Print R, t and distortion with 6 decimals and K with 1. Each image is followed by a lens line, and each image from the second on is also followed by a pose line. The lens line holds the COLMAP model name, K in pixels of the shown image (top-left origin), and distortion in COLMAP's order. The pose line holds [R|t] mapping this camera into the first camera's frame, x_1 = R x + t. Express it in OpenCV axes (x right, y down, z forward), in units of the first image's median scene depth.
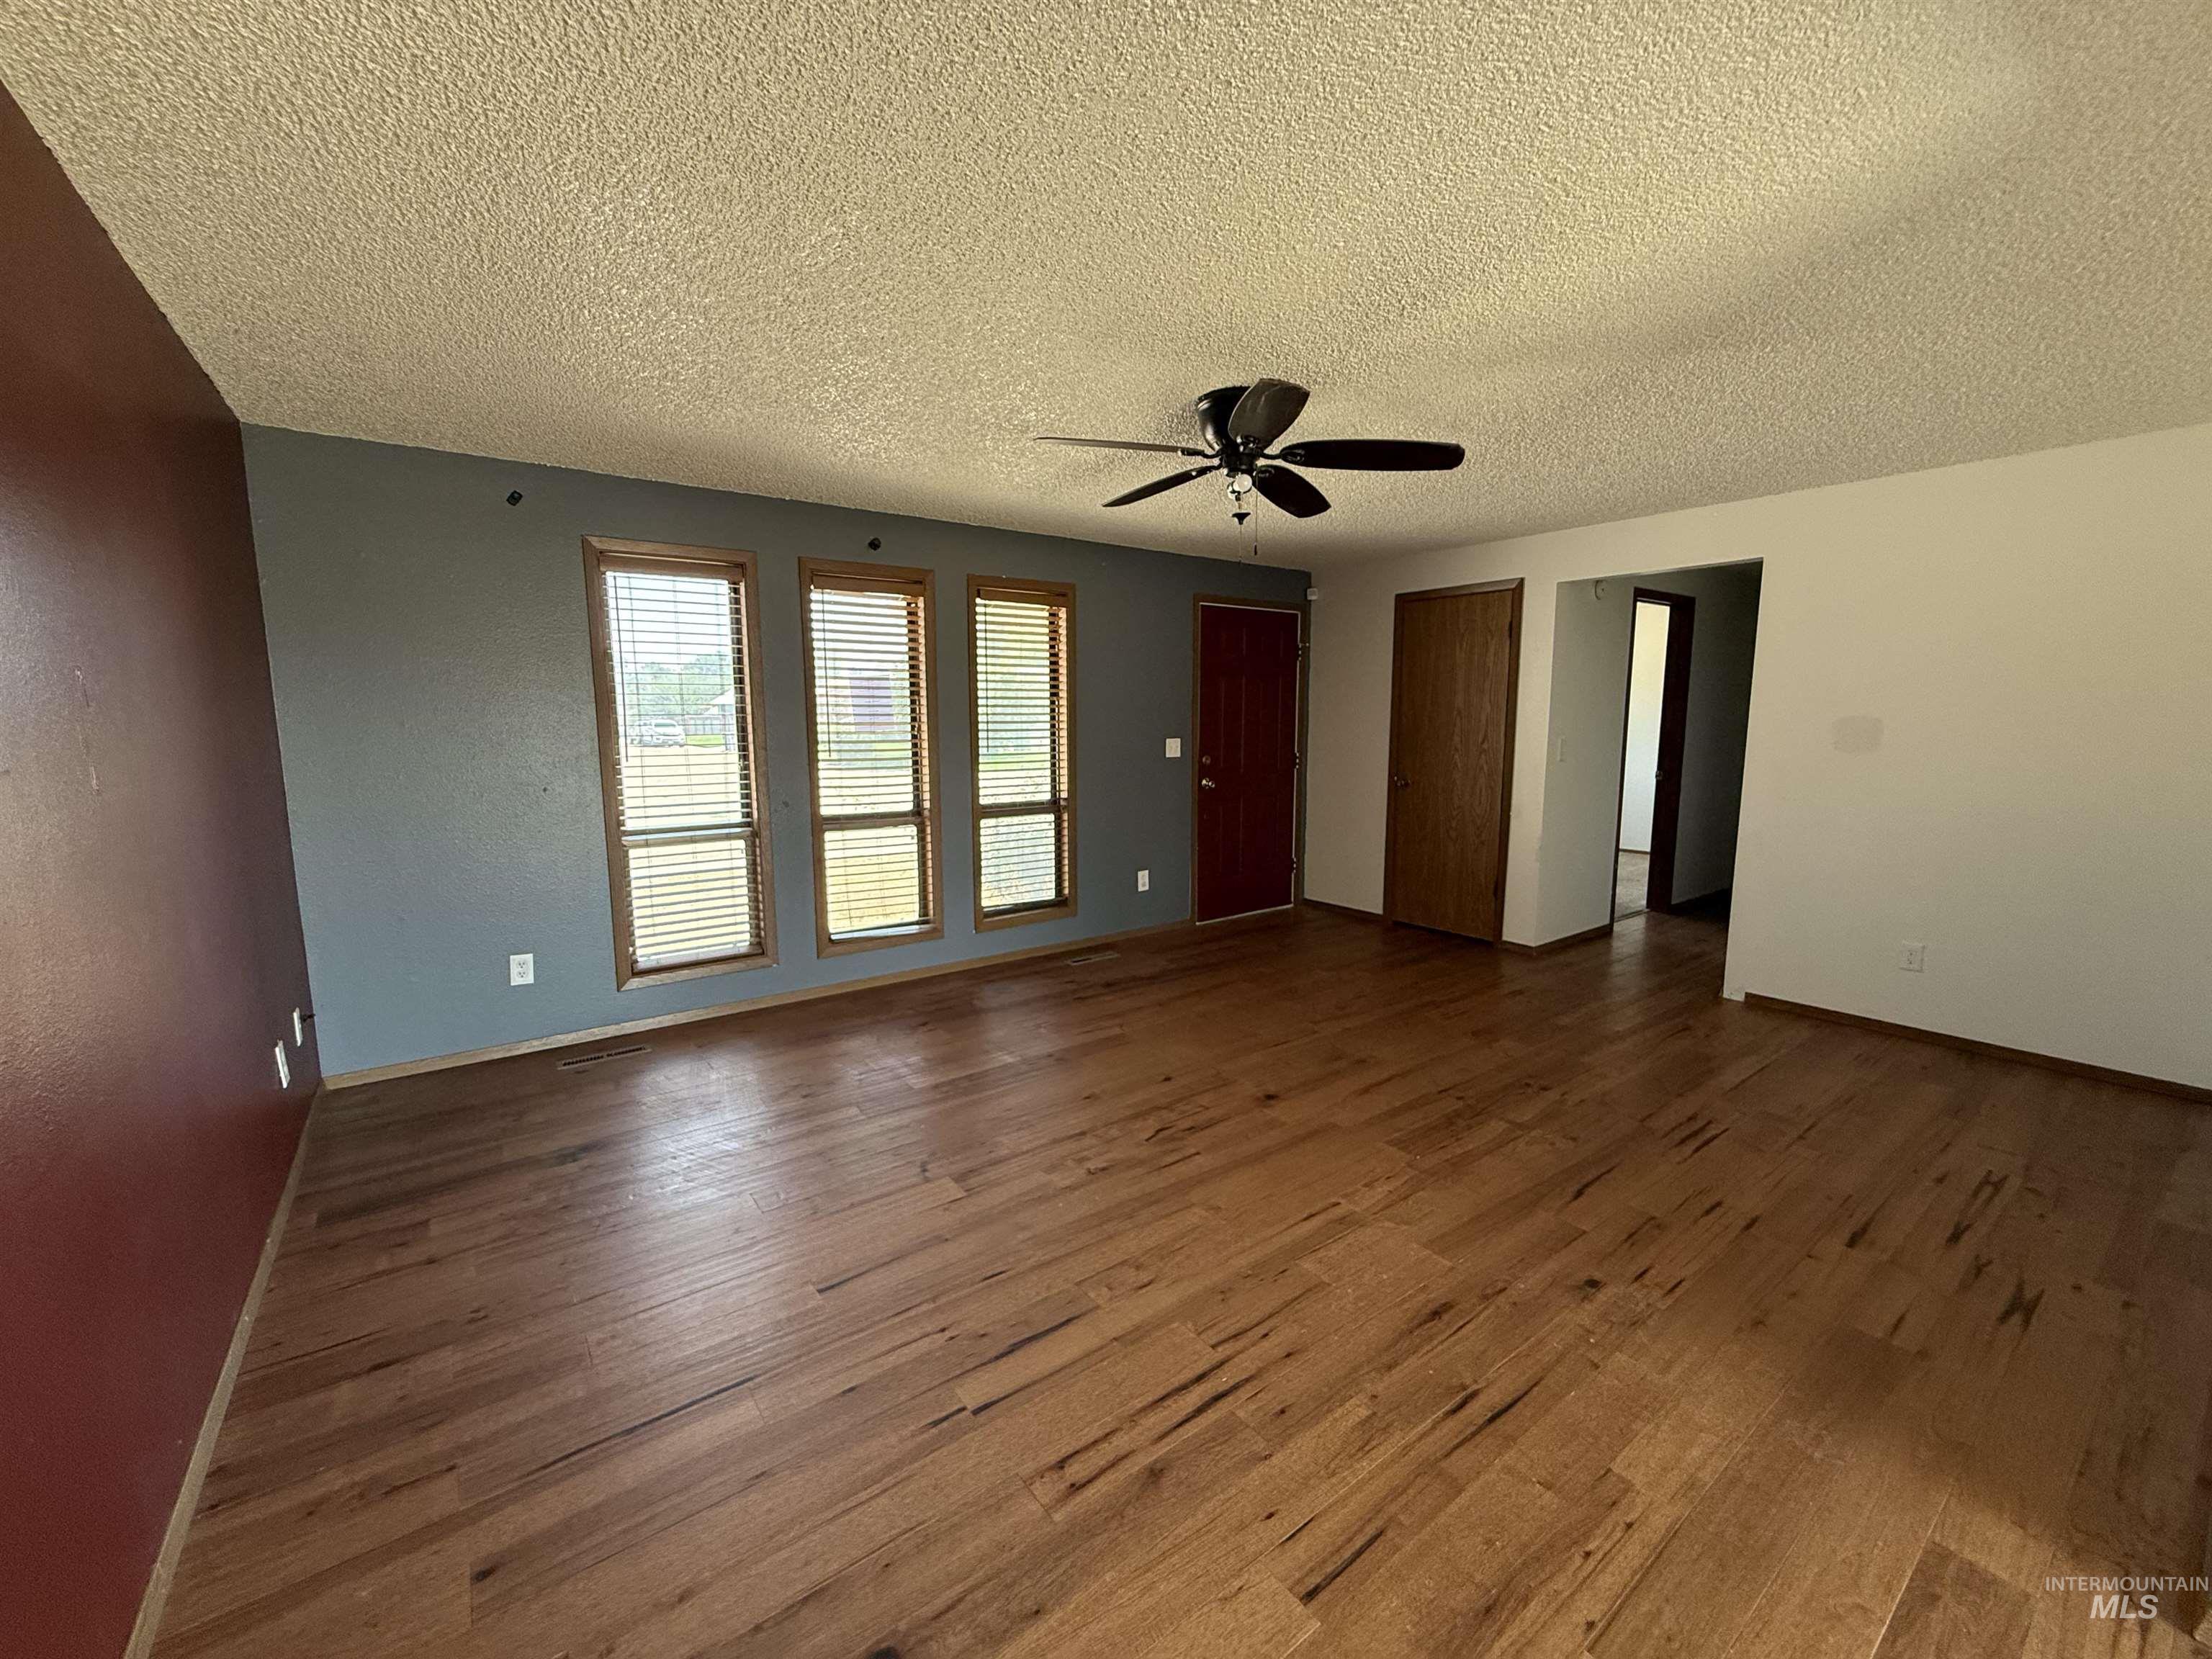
lens RADIAL K [[883.3, 0, 1097.3], [0, 883.3, 833.0], [0, 0, 1]] dist [-0.000571, 0.000447]
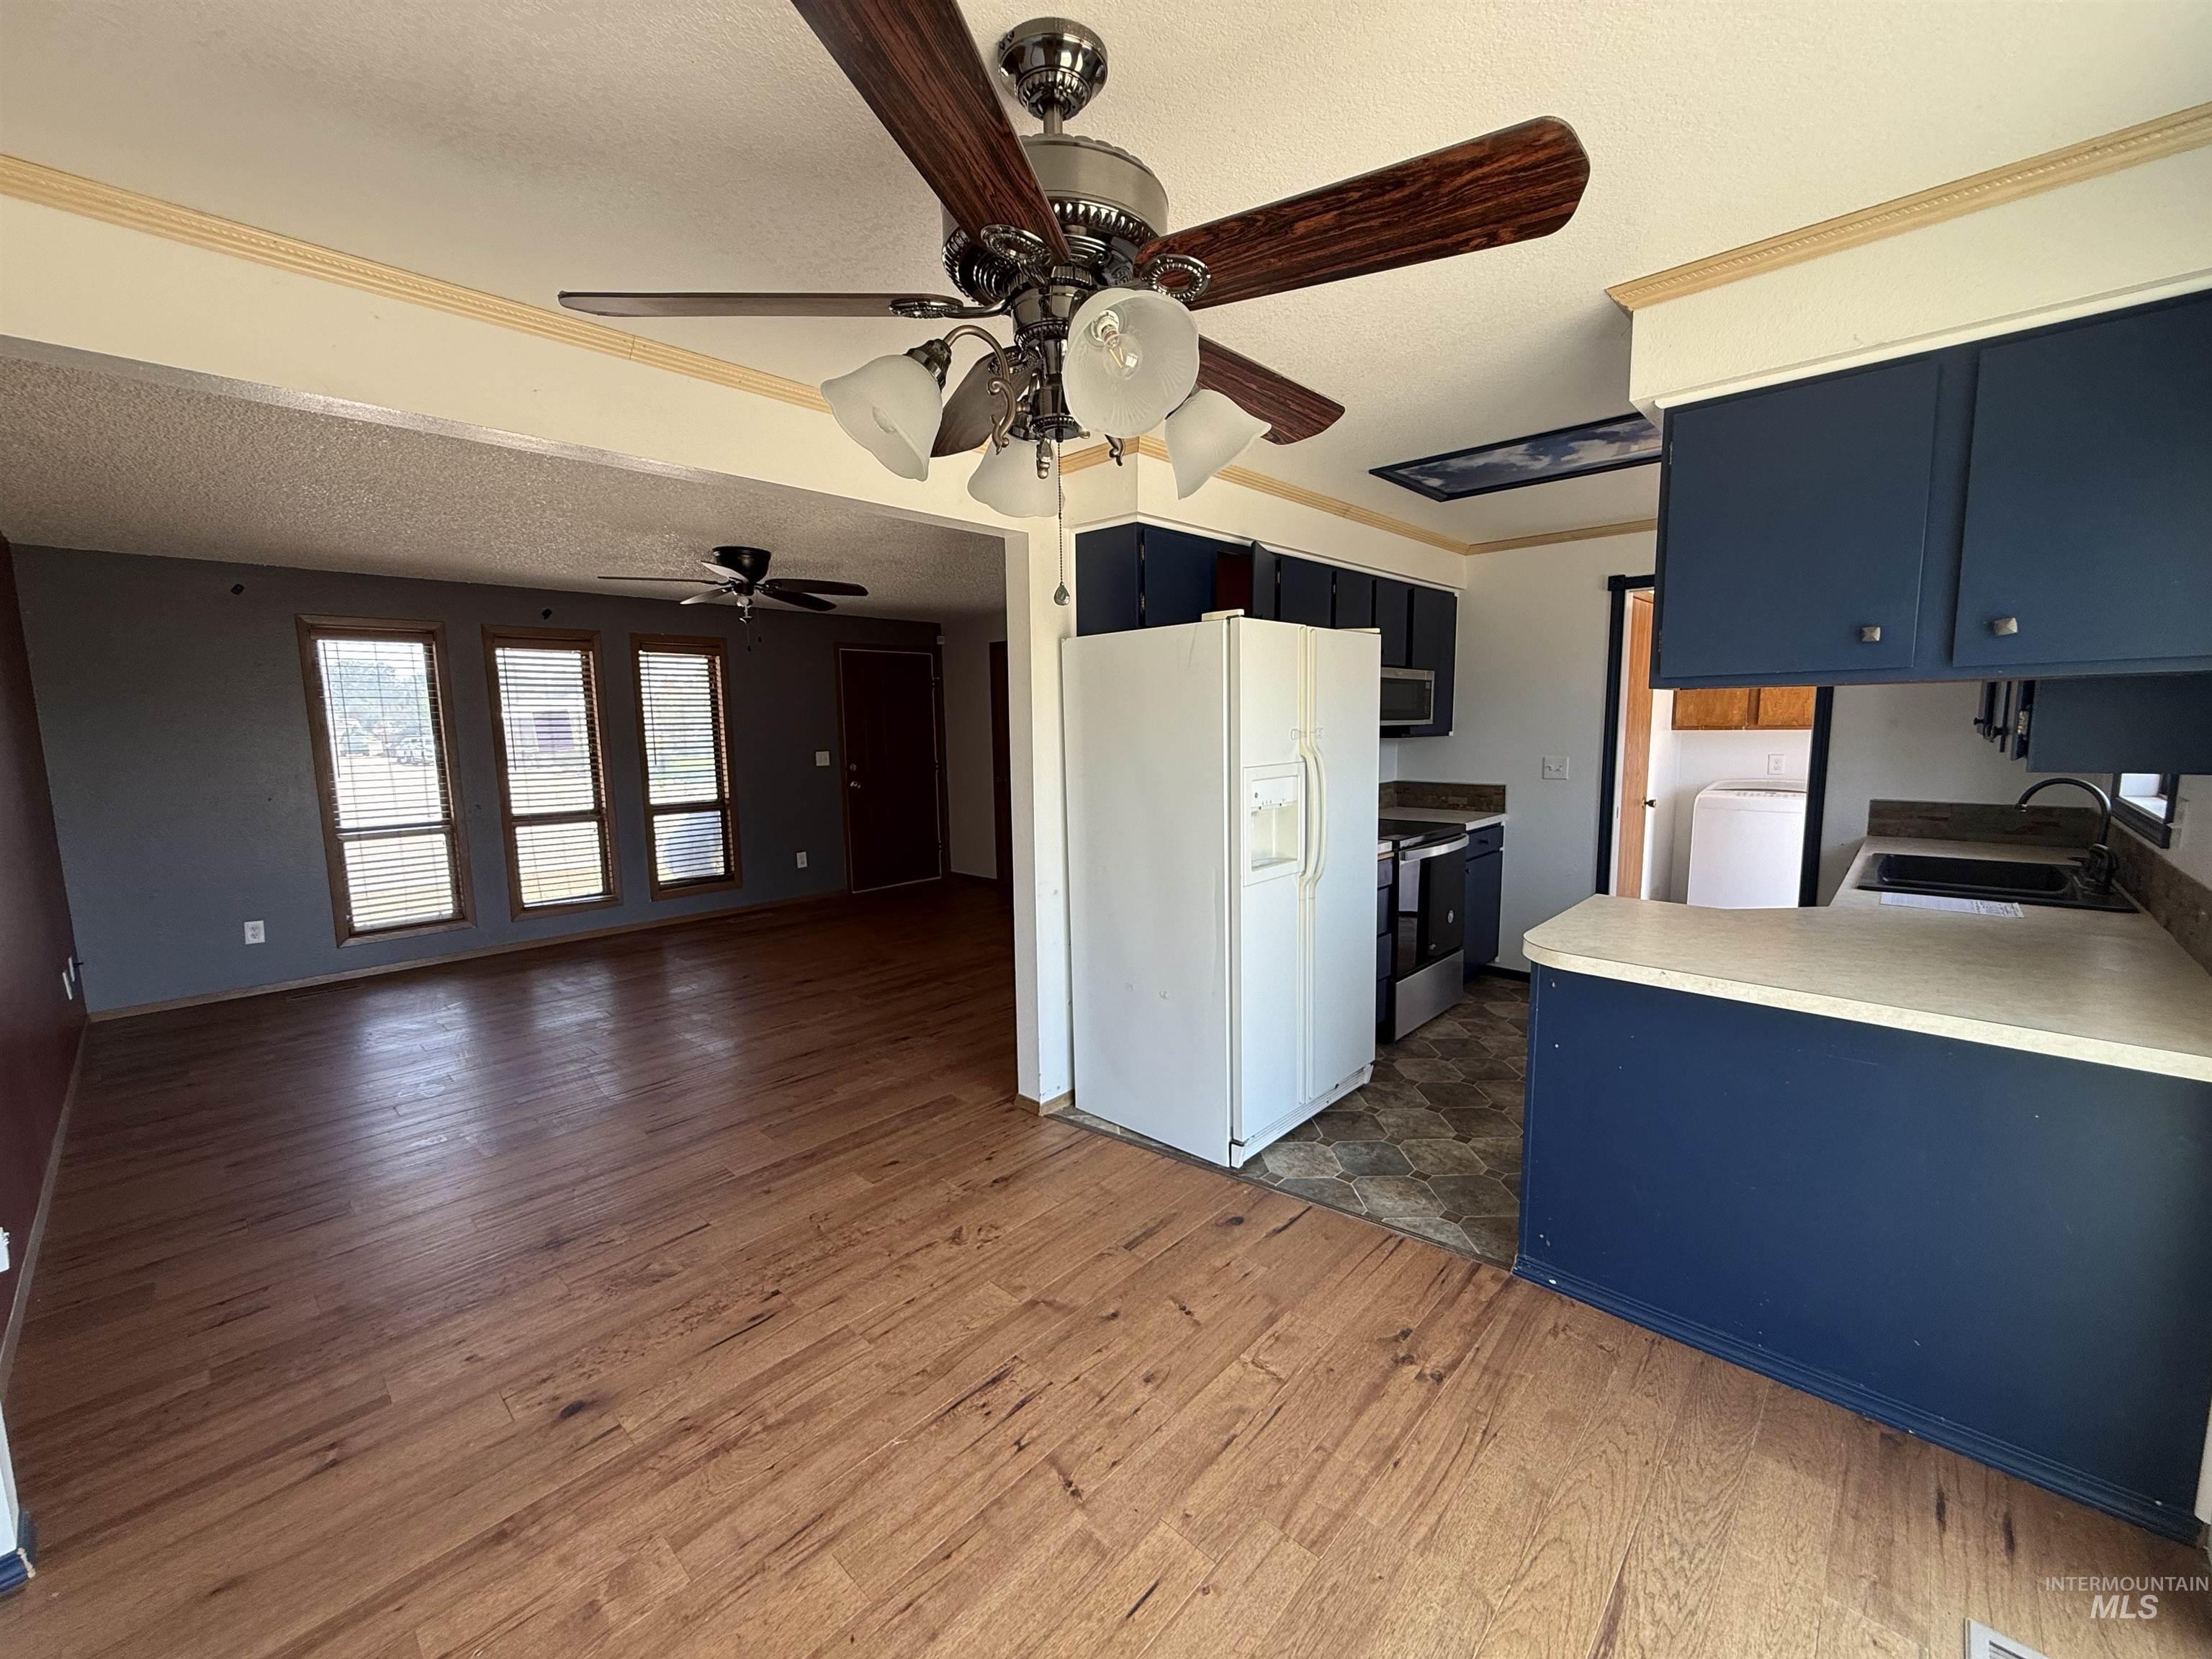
lens RADIAL K [[883.3, 0, 1102.0], [0, 883.3, 832.1], [0, 0, 1]] dist [-0.000571, 0.000447]
pose [[0.983290, -0.034138, 0.178819, 0.358368], [0.035733, 0.999345, -0.005710, 0.050306], [-0.178507, 0.012004, 0.983865, -0.521827]]
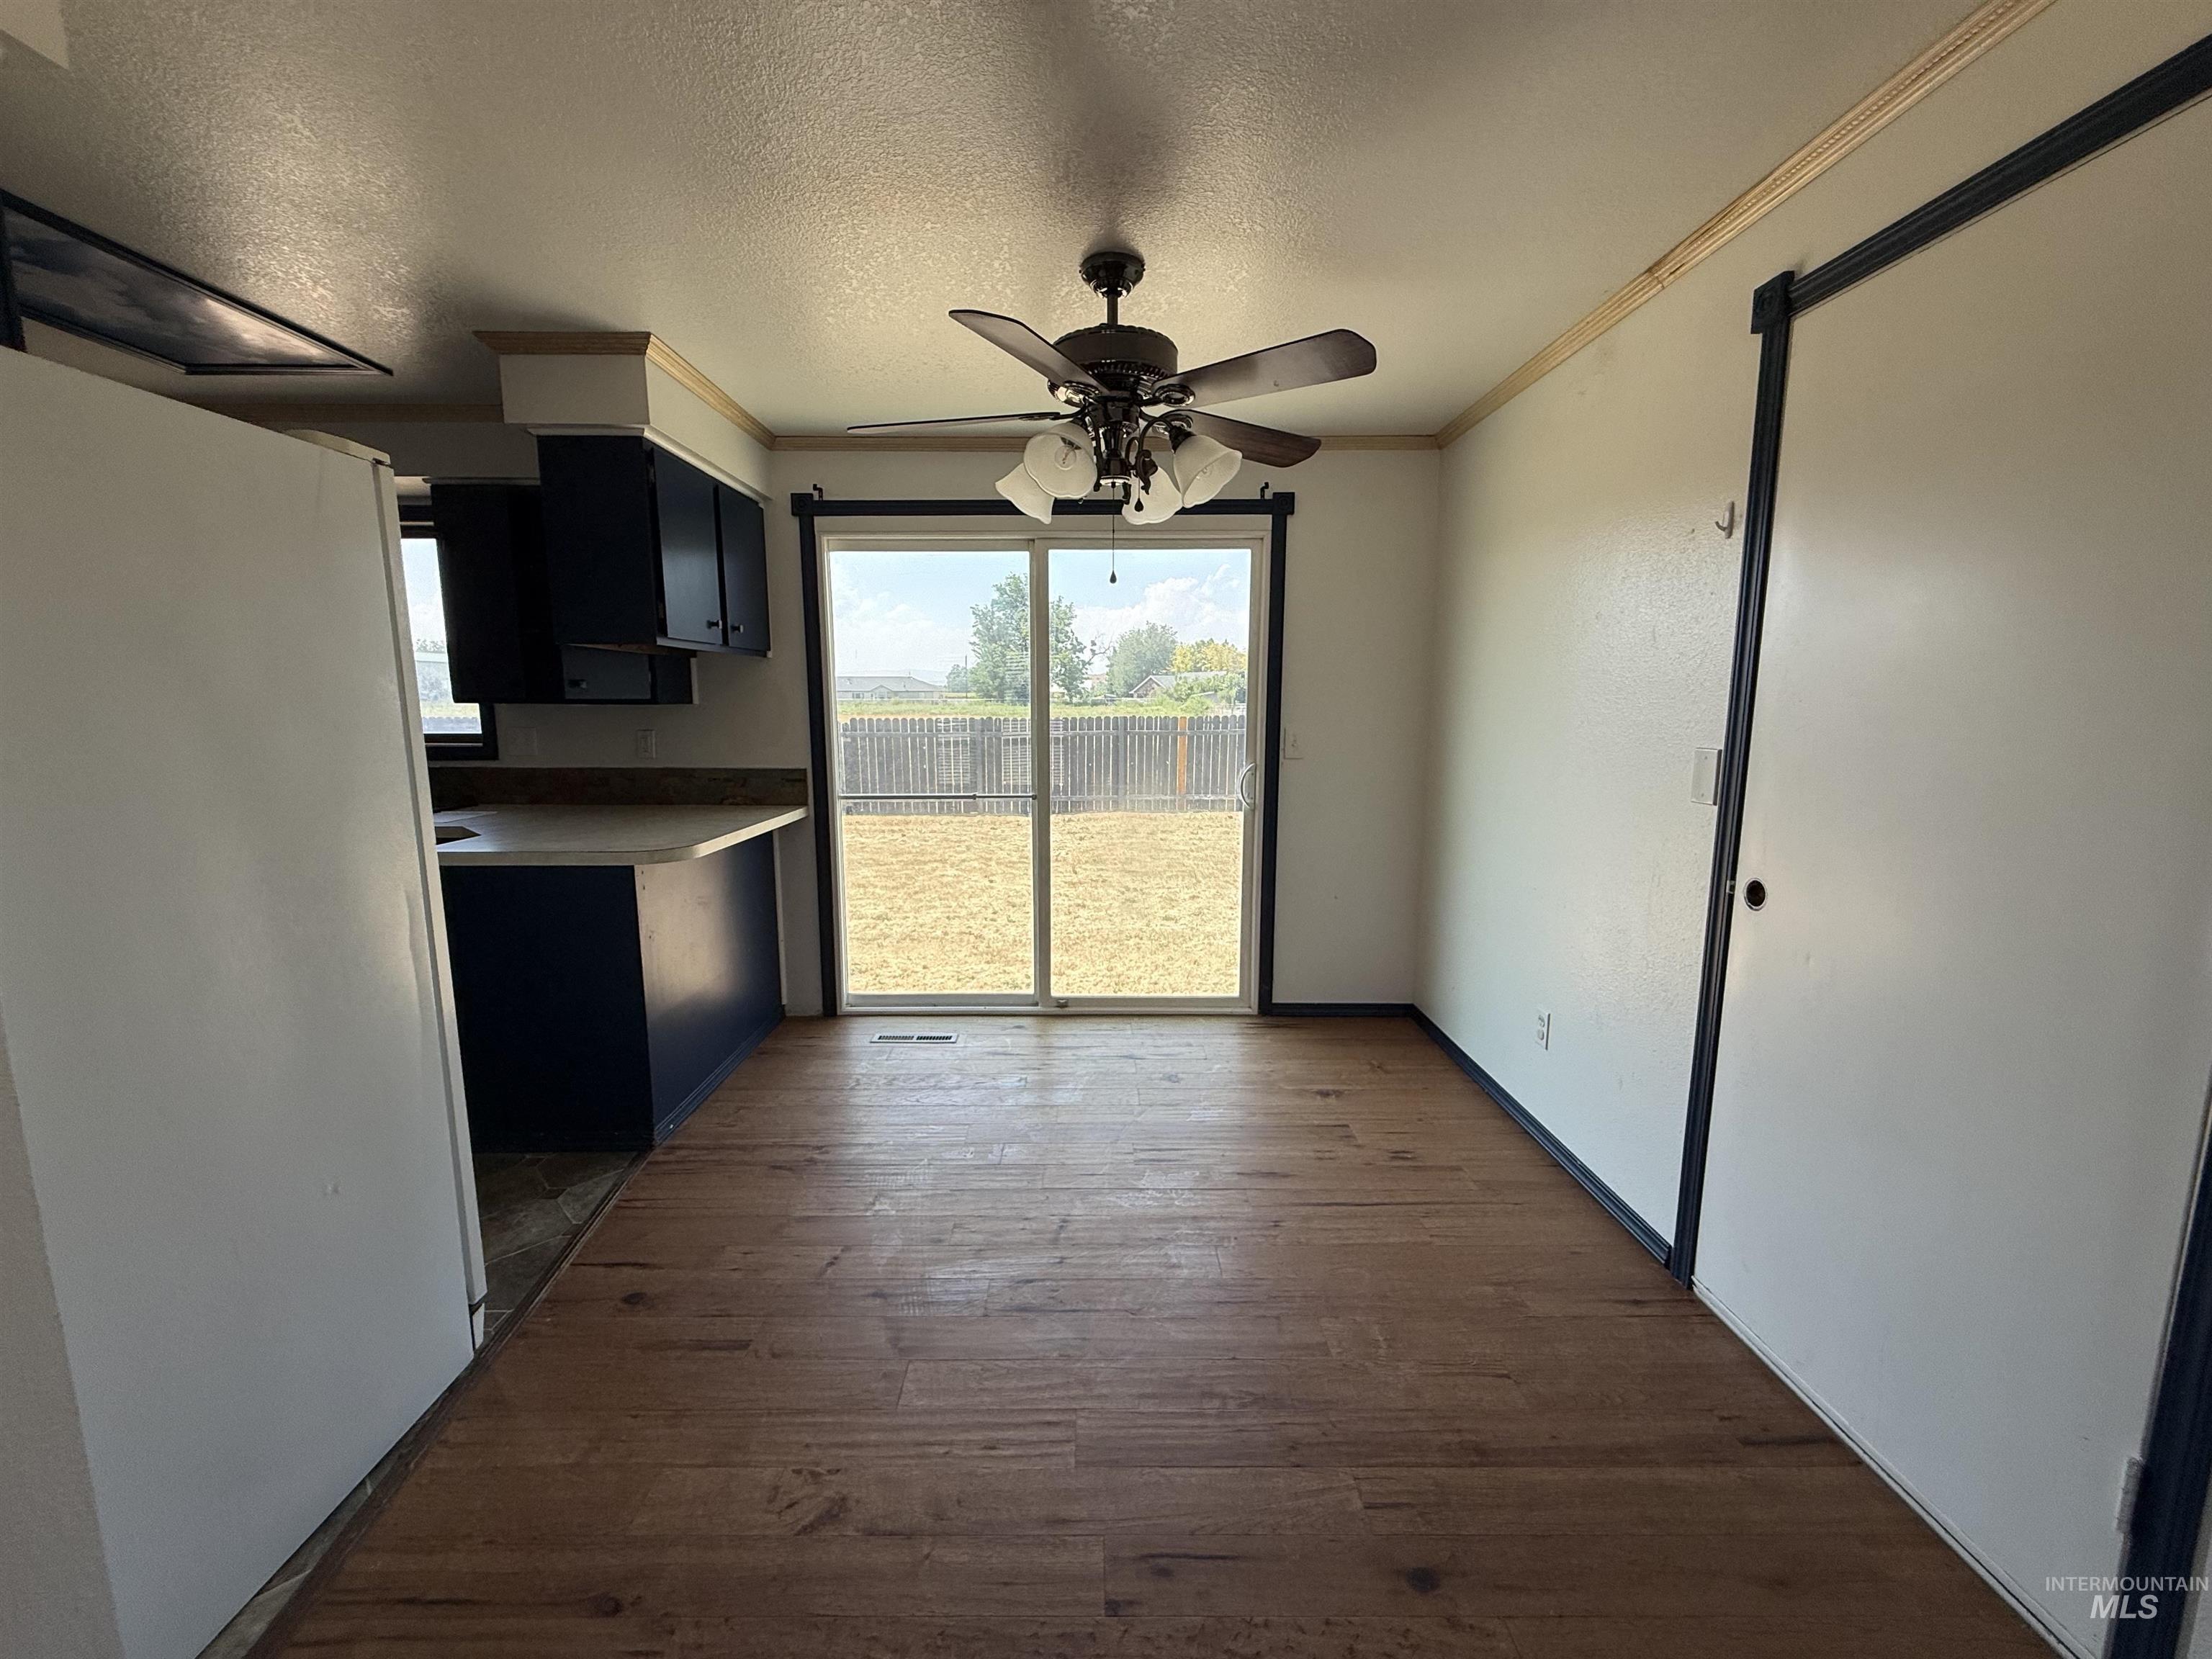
lens RADIAL K [[883.3, 0, 1088.3], [0, 883.3, 833.9], [0, 0, 1]] dist [-0.000571, 0.000447]
pose [[-0.802634, -0.085723, 0.590280, 0.076928], [0.082938, 0.963966, 0.252766, -0.026234], [-0.590678, 0.251835, -0.766602, 0.276339]]
